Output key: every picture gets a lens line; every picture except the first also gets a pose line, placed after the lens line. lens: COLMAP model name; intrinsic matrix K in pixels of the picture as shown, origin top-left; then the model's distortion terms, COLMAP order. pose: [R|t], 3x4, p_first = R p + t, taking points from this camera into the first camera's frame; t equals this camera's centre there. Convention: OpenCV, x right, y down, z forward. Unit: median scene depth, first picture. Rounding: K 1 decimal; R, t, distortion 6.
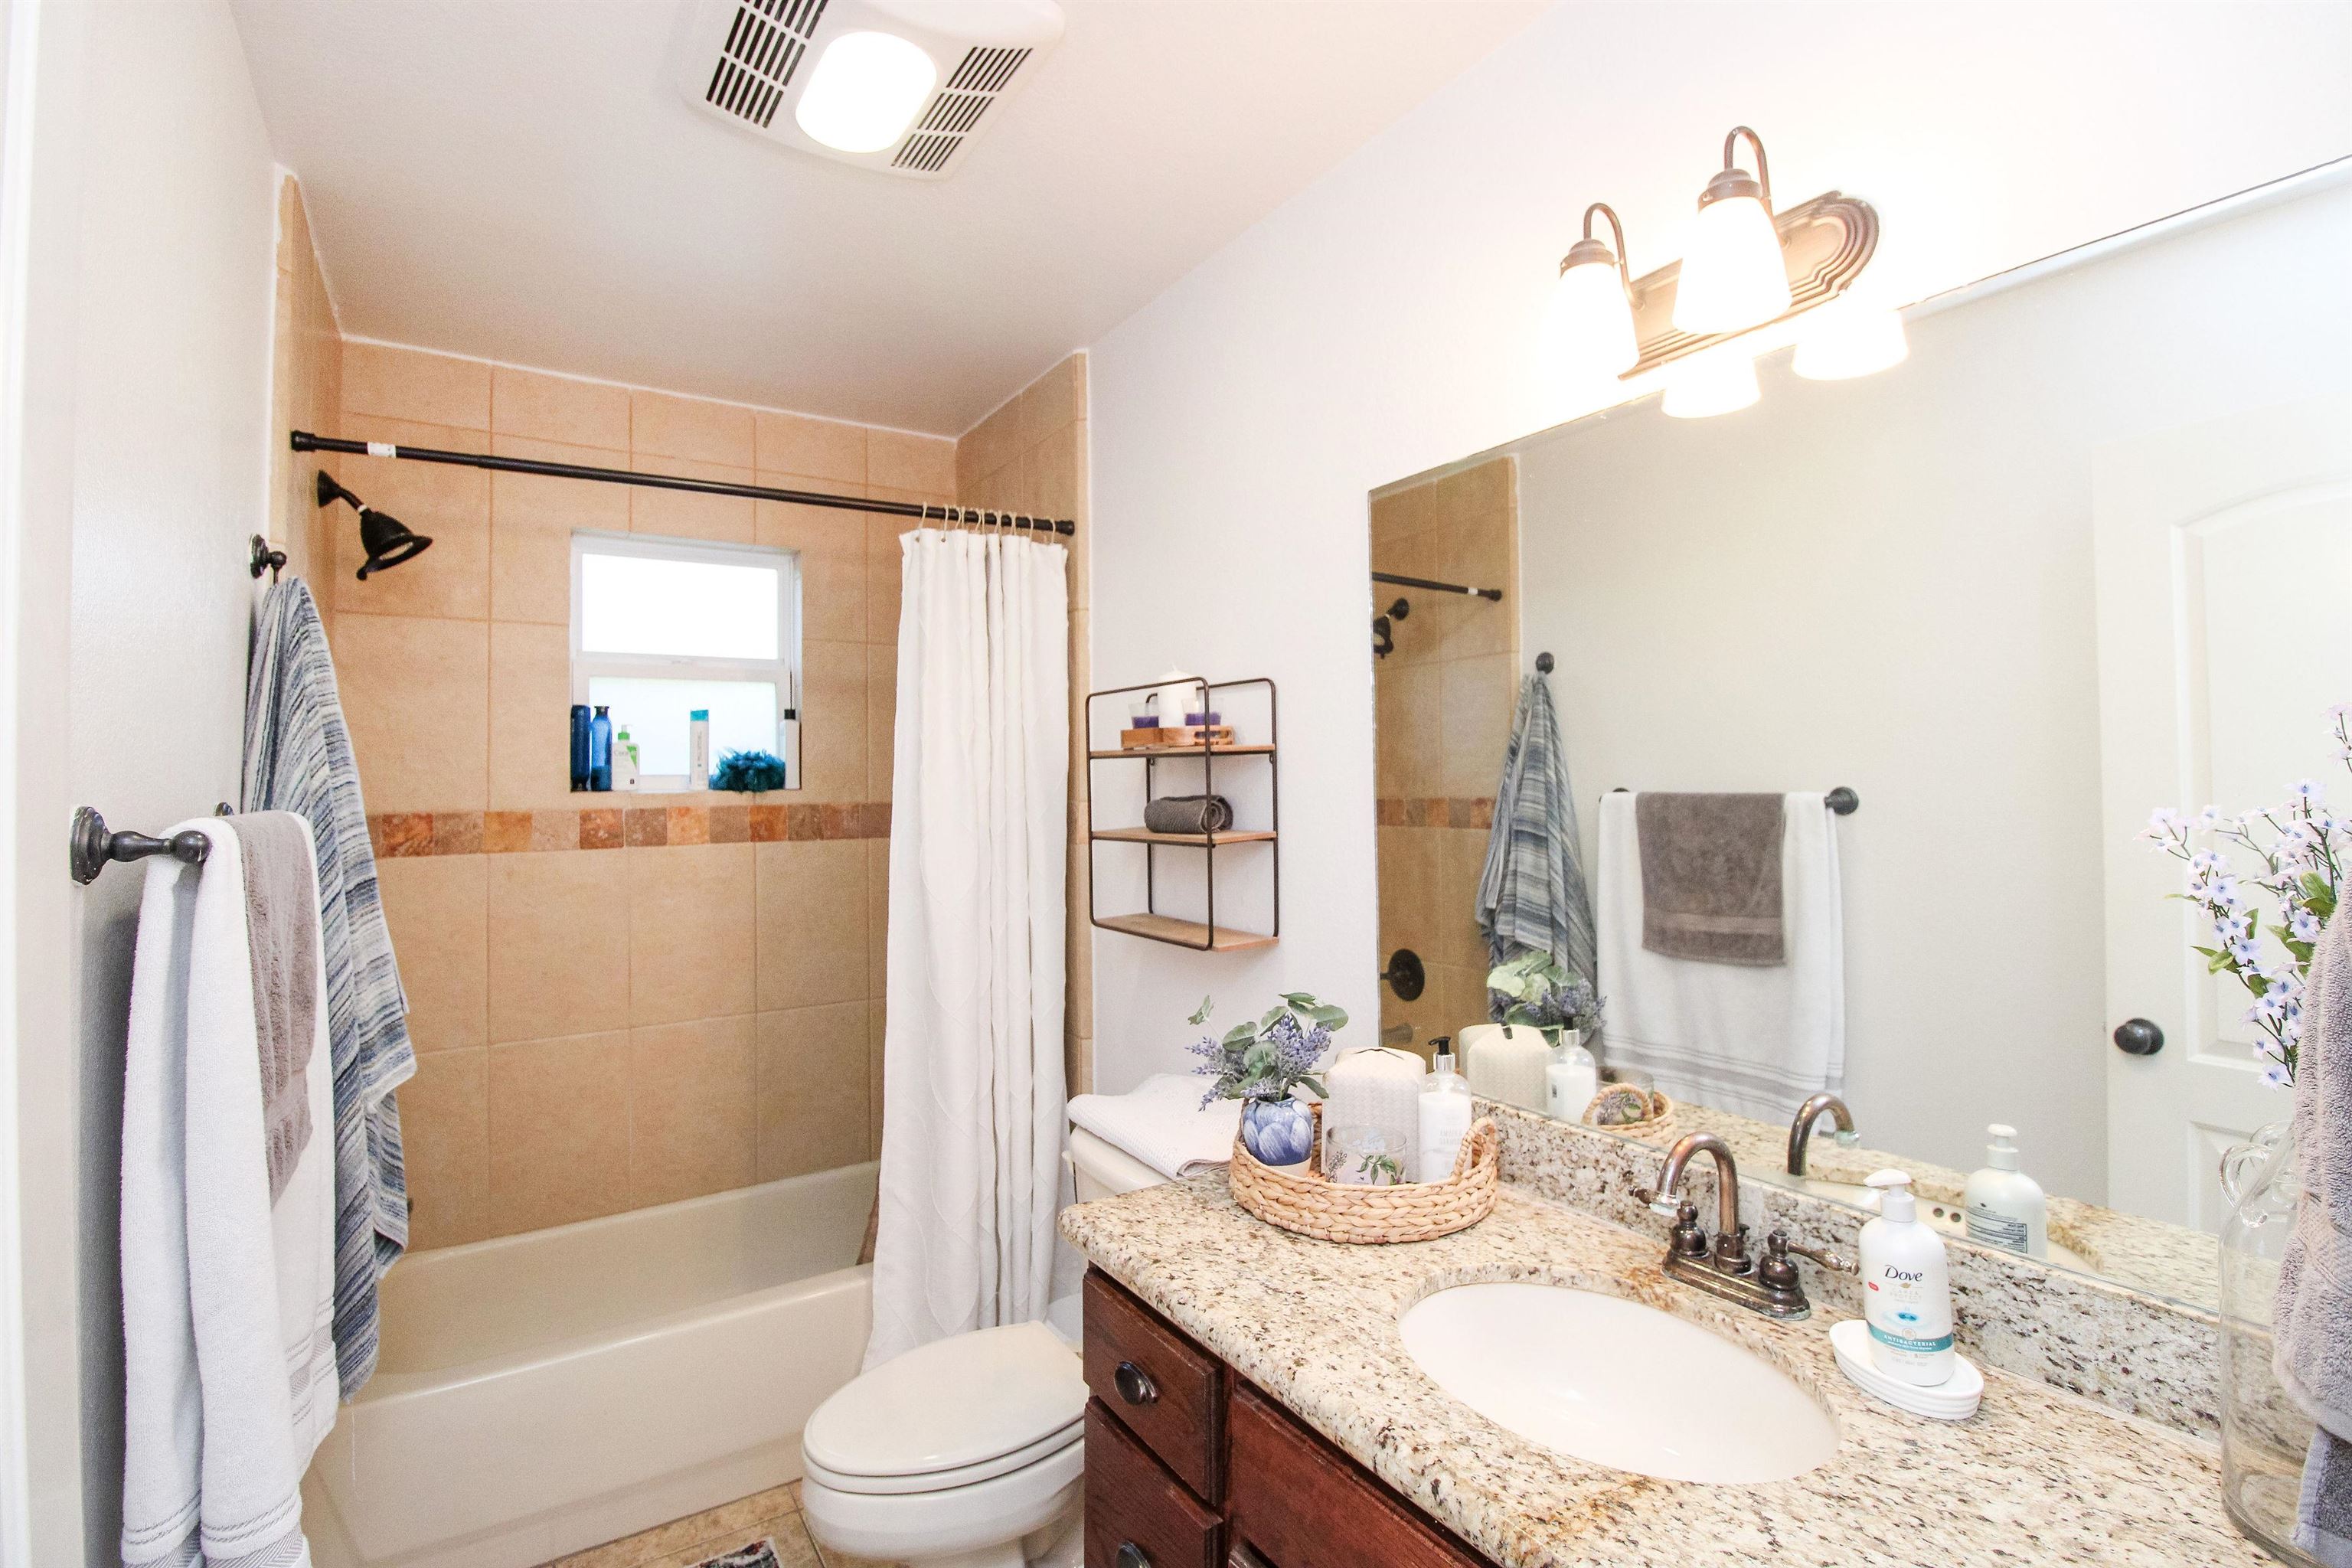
lens RADIAL K [[1110.4, 0, 1186.4], [0, 1110.4, 785.2], [0, 0, 1]] dist [0.000685, 0.000082]
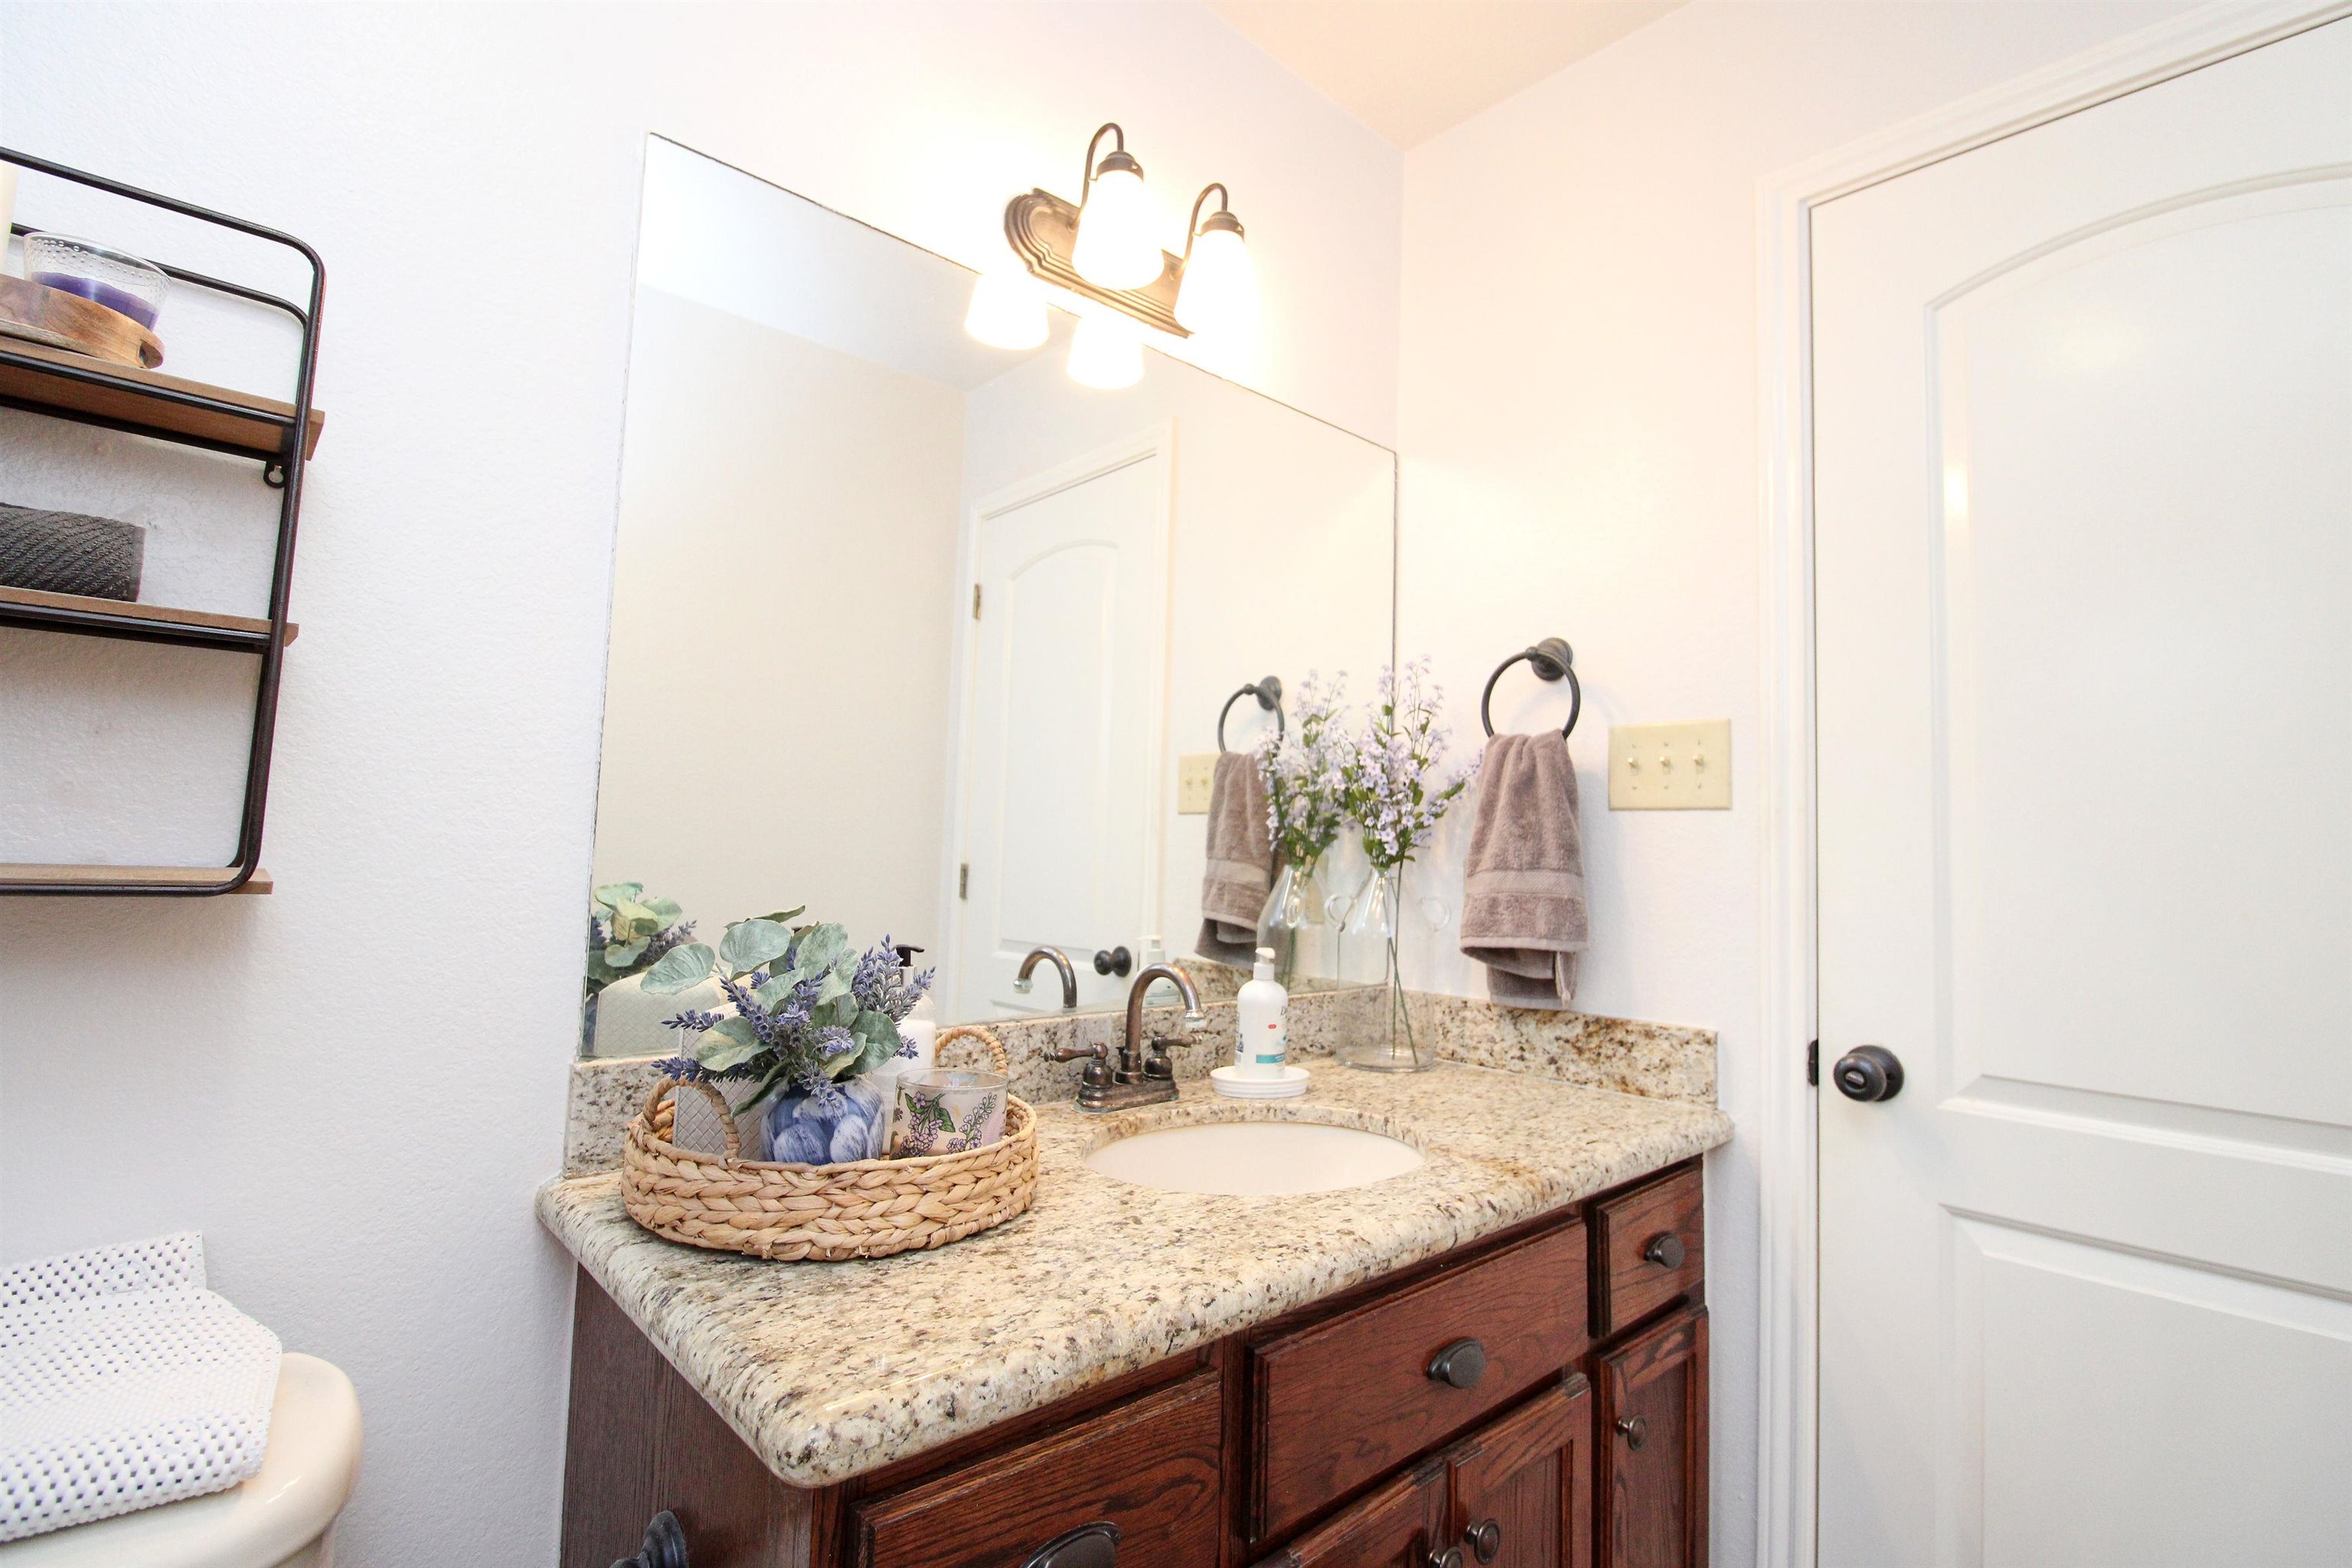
lens RADIAL K [[1110.4, 0, 1186.4], [0, 1110.4, 785.2], [0, 0, 1]] dist [0.000685, 0.000082]
pose [[-0.177526, 0.068673, 0.981717, -0.674036], [-0.031002, 0.996677, -0.075326, 0.201097], [-0.983628, -0.043808, -0.174807, 1.126761]]
